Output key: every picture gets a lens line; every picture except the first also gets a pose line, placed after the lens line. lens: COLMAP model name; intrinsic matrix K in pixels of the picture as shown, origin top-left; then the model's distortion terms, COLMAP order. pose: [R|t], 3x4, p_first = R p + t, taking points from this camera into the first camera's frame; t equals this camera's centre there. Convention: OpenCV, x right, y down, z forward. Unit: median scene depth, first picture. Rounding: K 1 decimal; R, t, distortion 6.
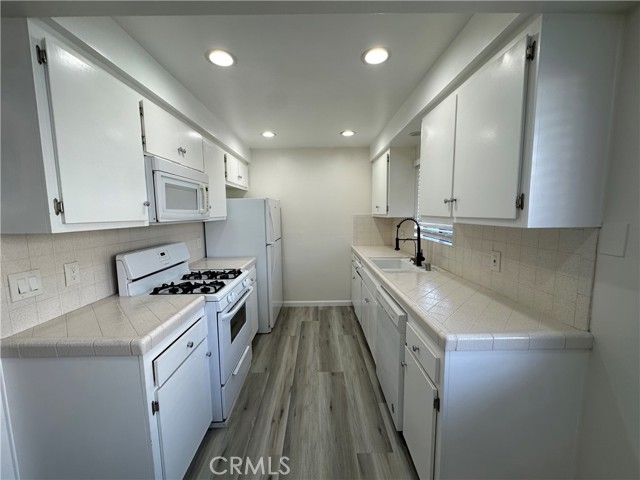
lens RADIAL K [[256.3, 0, 318.9], [0, 256.3, 239.8], [0, 0, 1]] dist [-0.014958, 0.000577]
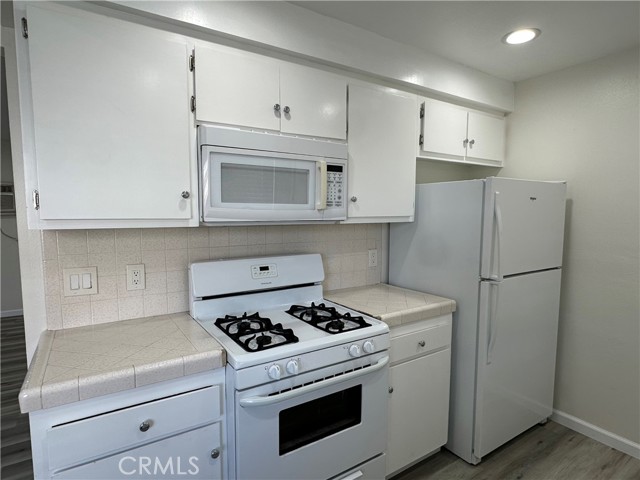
lens RADIAL K [[357.1, 0, 318.8], [0, 357.1, 242.5], [0, 0, 1]] dist [-0.009119, 0.002131]
pose [[0.533349, 0.089370, -0.841161, 0.255148], [-0.098765, 0.994181, 0.043004, -0.065865], [0.840110, 0.060141, 0.539072, 0.573367]]
